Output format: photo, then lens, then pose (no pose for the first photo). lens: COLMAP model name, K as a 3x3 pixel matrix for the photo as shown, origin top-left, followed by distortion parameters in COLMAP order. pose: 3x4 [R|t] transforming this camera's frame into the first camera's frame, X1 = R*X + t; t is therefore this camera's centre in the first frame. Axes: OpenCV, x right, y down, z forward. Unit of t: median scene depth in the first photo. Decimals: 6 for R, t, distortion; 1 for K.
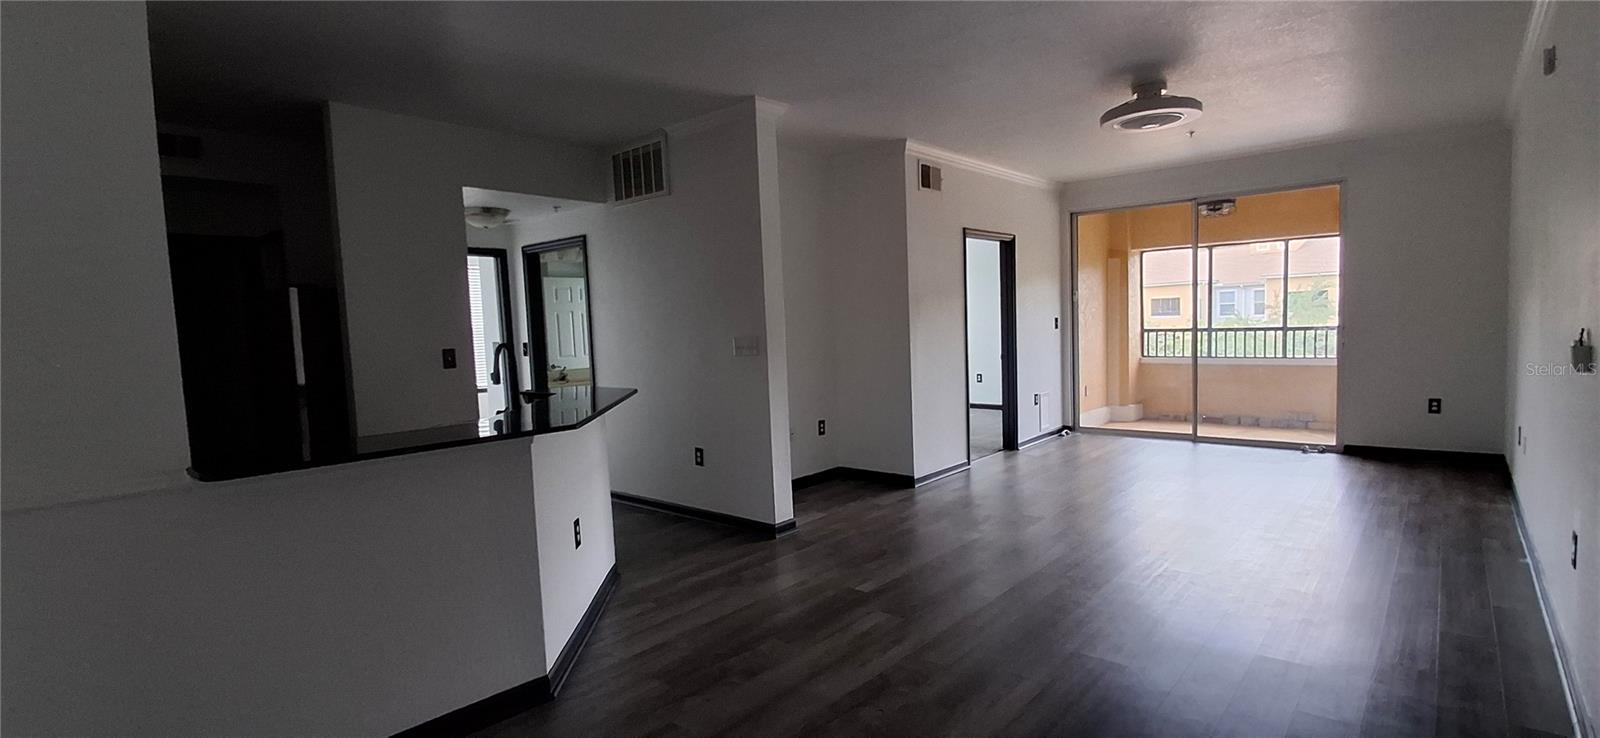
lens RADIAL K [[738.0, 0, 807.4], [0, 738.0, 373.1], [0, 0, 1]] dist [-0.007701, -0.002463]
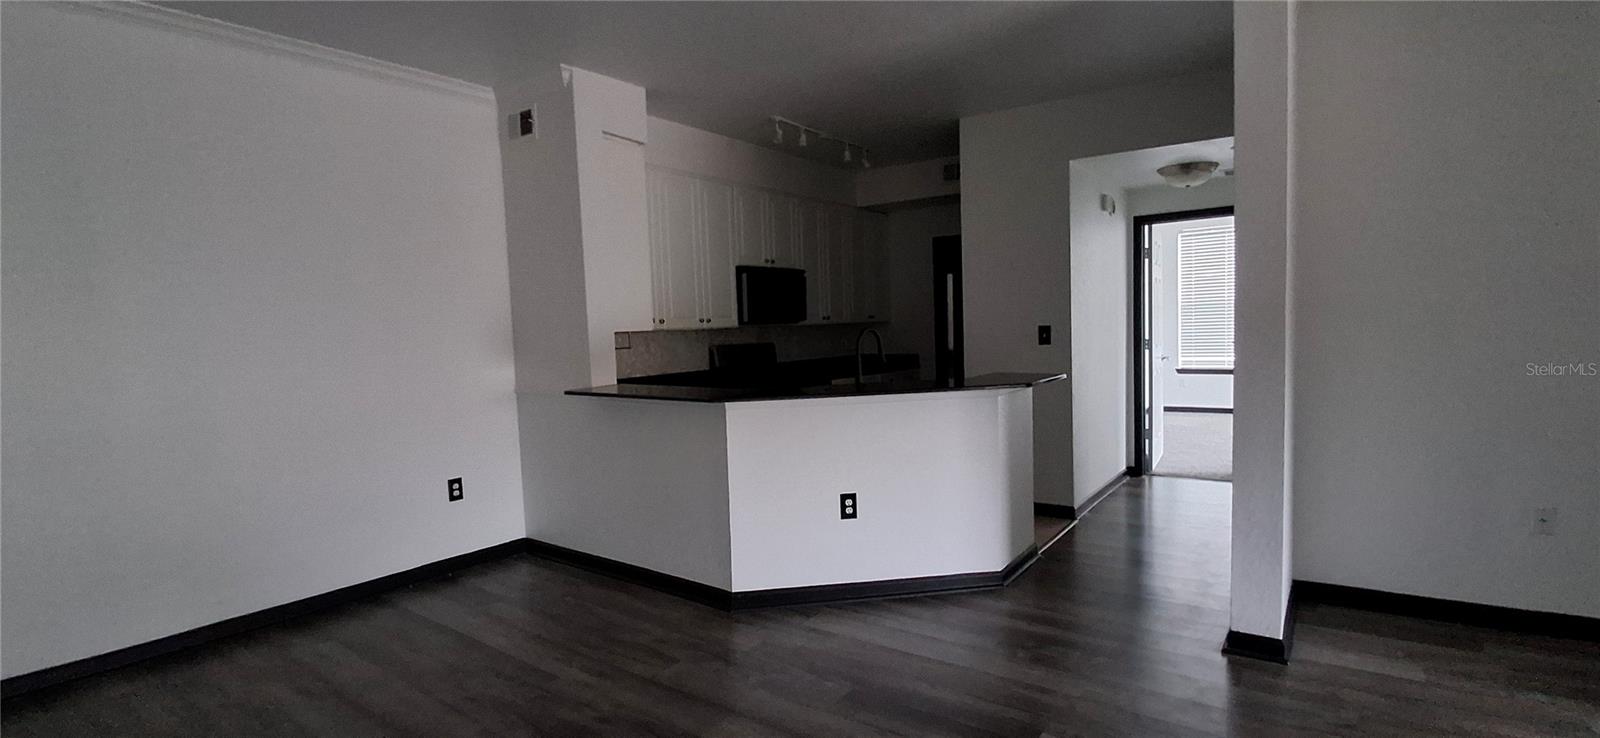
lens RADIAL K [[738.0, 0, 813.0], [0, 738.0, 373.8], [0, 0, 1]] dist [-0.007701, -0.002463]
pose [[0.100030, 0.101378, -0.989806, 0.370102], [-0.042104, 0.994336, 0.097587, -0.038914], [0.994093, 0.031913, 0.103731, 0.422815]]
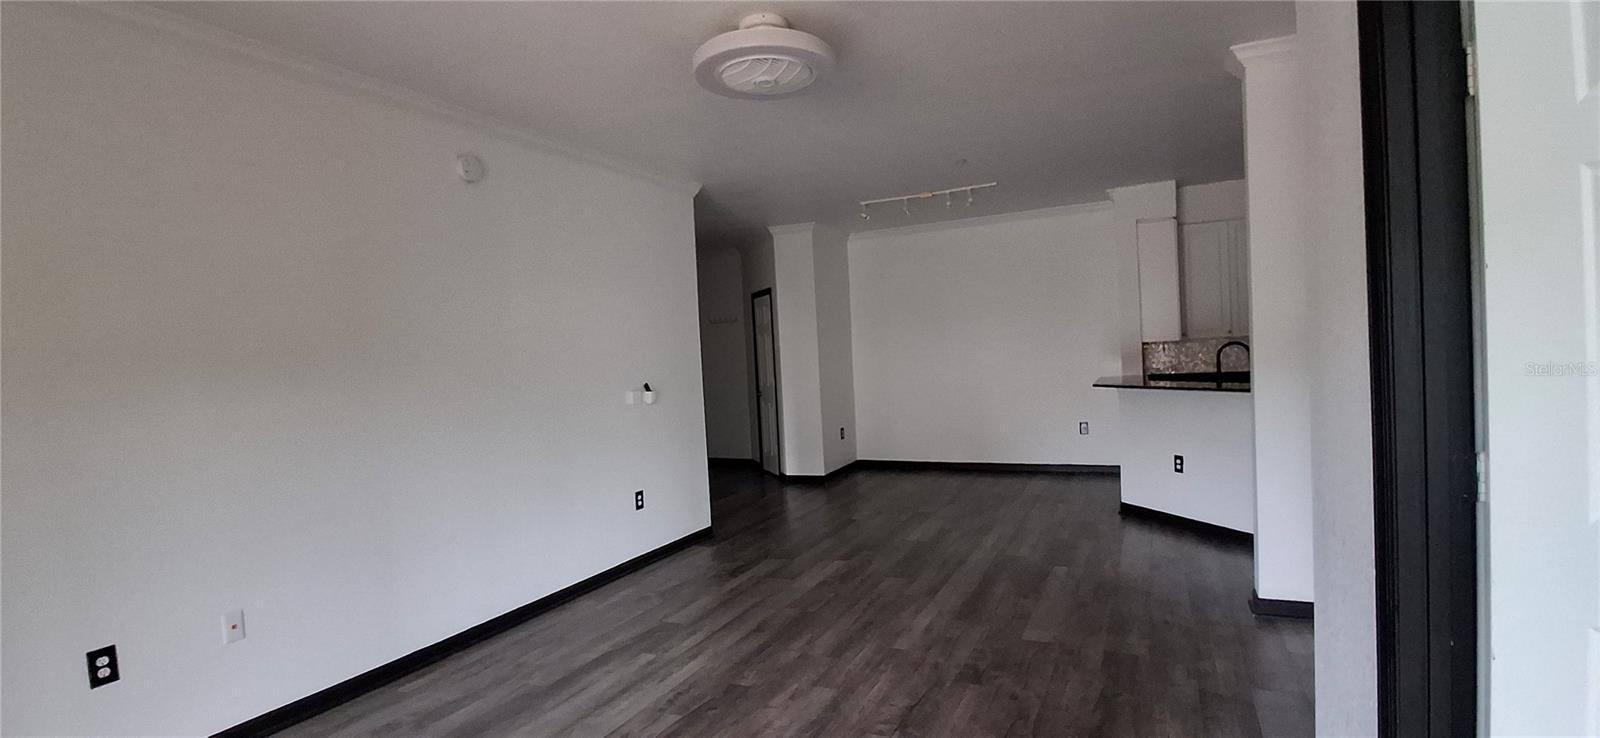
lens RADIAL K [[738.0, 0, 814.3], [0, 738.0, 371.0], [0, 0, 1]] dist [-0.007701, -0.002463]
pose [[-0.957673, 0.092839, -0.272475, 0.436440], [0.066669, 0.992361, 0.103798, -0.103636], [0.280030, 0.081239, -0.956548, 1.172852]]
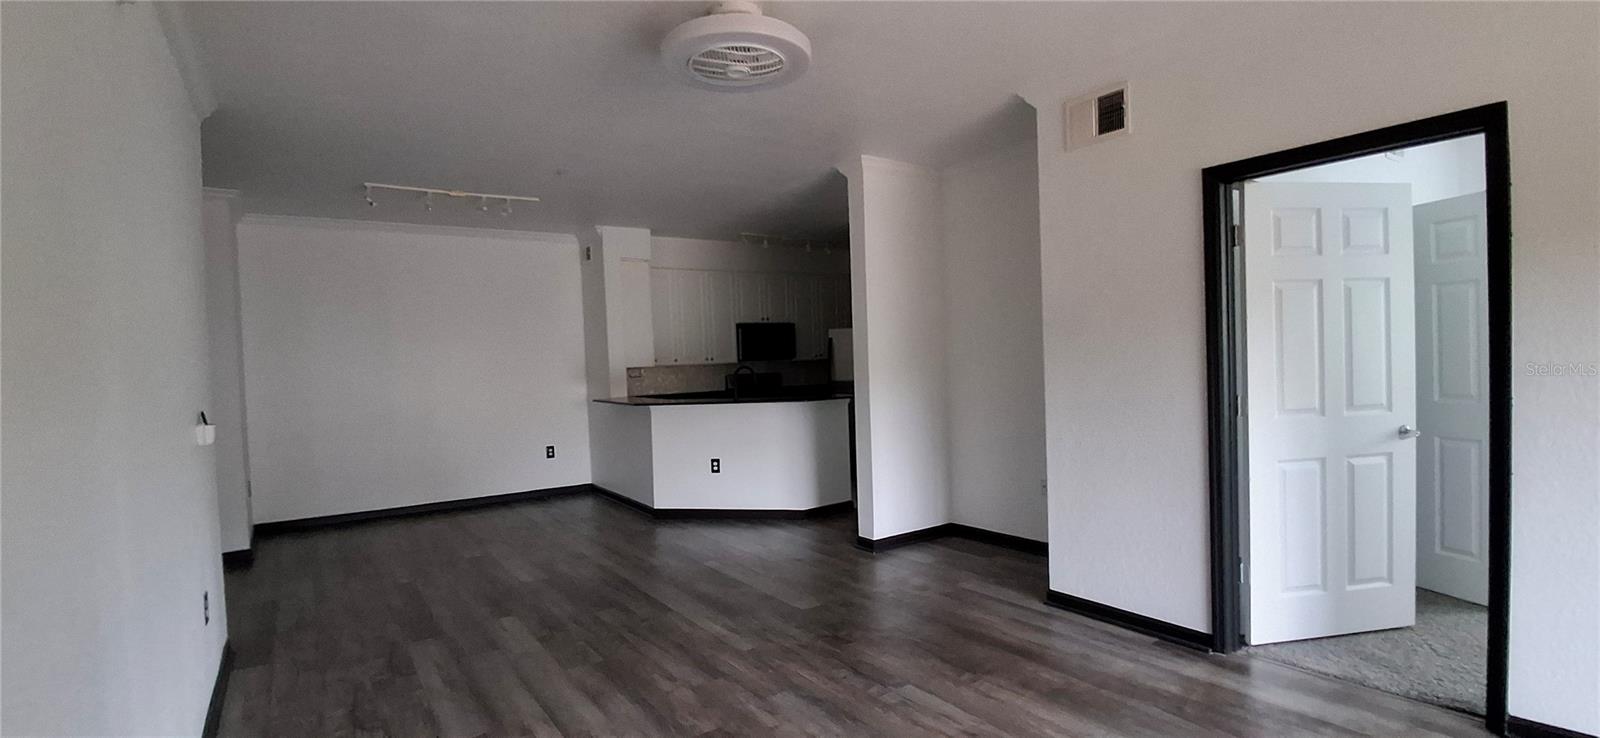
lens RADIAL K [[738.0, 0, 797.0], [0, 738.0, 370.3], [0, 0, 1]] dist [-0.007701, -0.002463]
pose [[-0.236285, 0.063125, -0.969631, 0.766548], [-0.027076, 0.997072, 0.071509, -0.090640], [0.971306, 0.043150, -0.233884, 0.842126]]
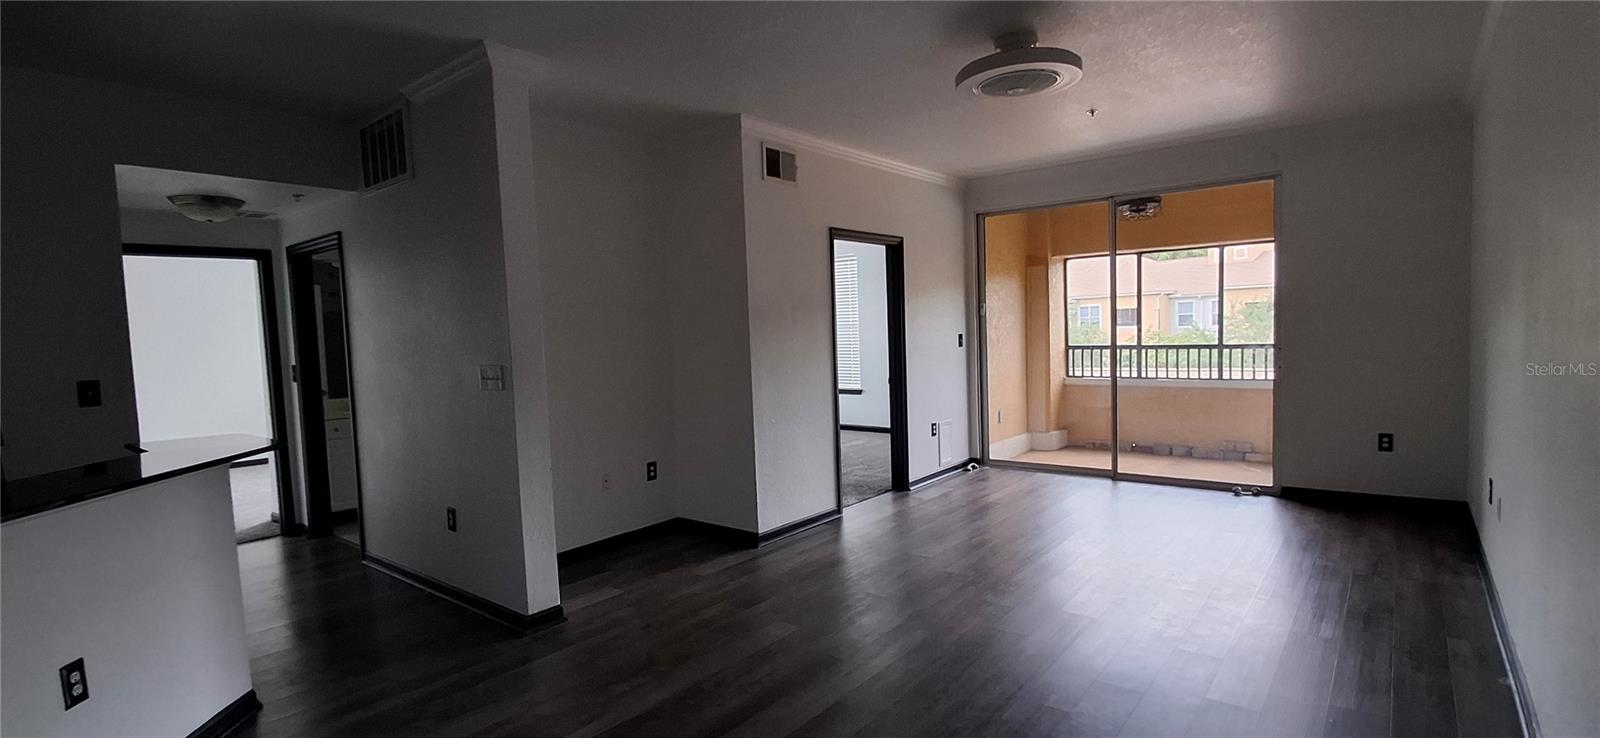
lens RADIAL K [[738.0, 0, 804.1], [0, 738.0, 374.6], [0, 0, 1]] dist [-0.007701, -0.002463]
pose [[0.999345, 0.000103, 0.036175, 0.152477], [0.000257, 0.999951, -0.009937, -0.023371], [-0.036175, 0.009940, 0.999296, 0.174716]]
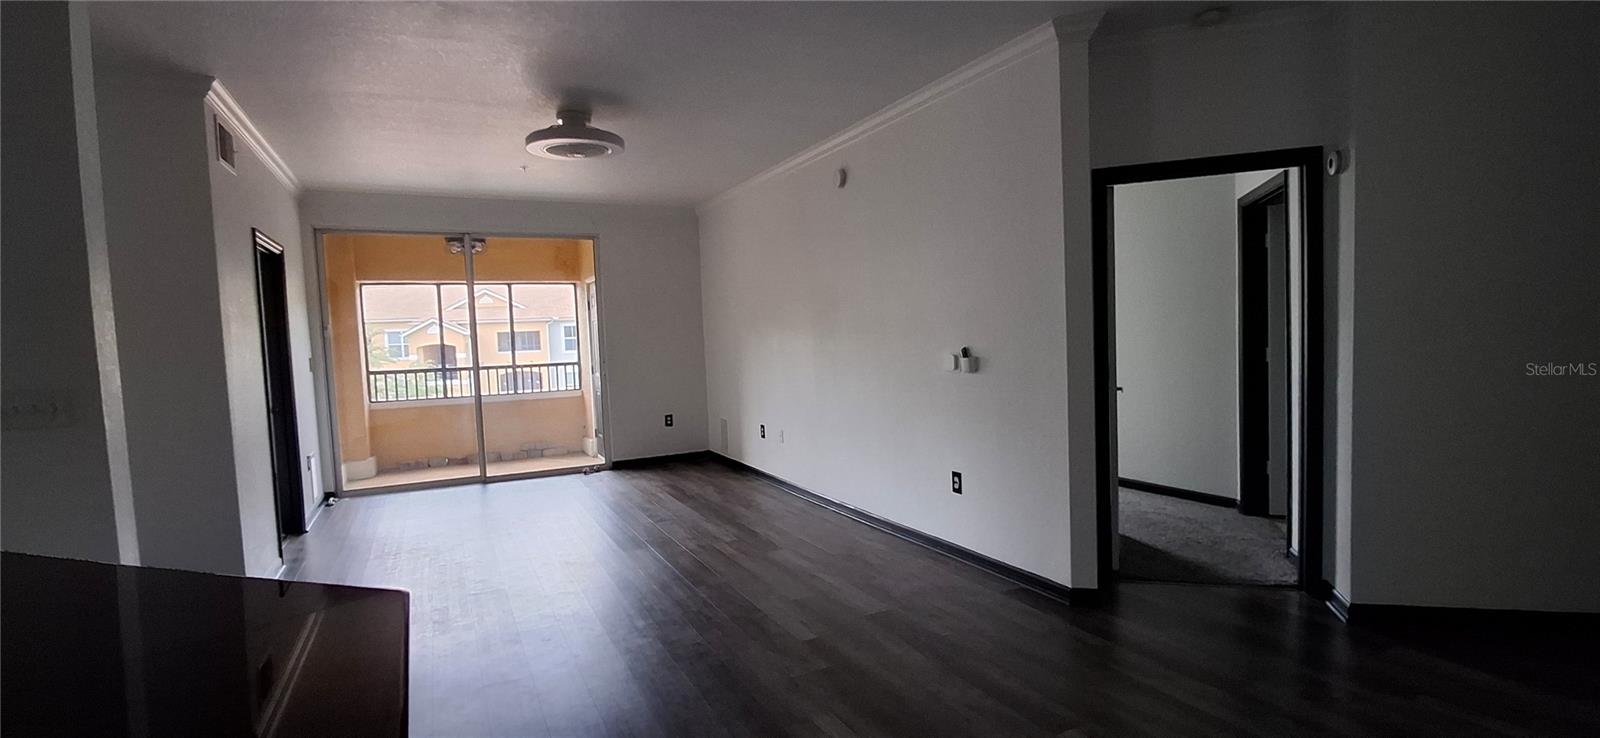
lens RADIAL K [[738.0, 0, 814.9], [0, 738.0, 373.0], [0, 0, 1]] dist [-0.007701, -0.002463]
pose [[0.361762, -0.027795, 0.931856, -0.249018], [0.088162, 0.996096, -0.004515, -0.009589], [-0.928092, 0.083787, 0.362800, 0.267633]]
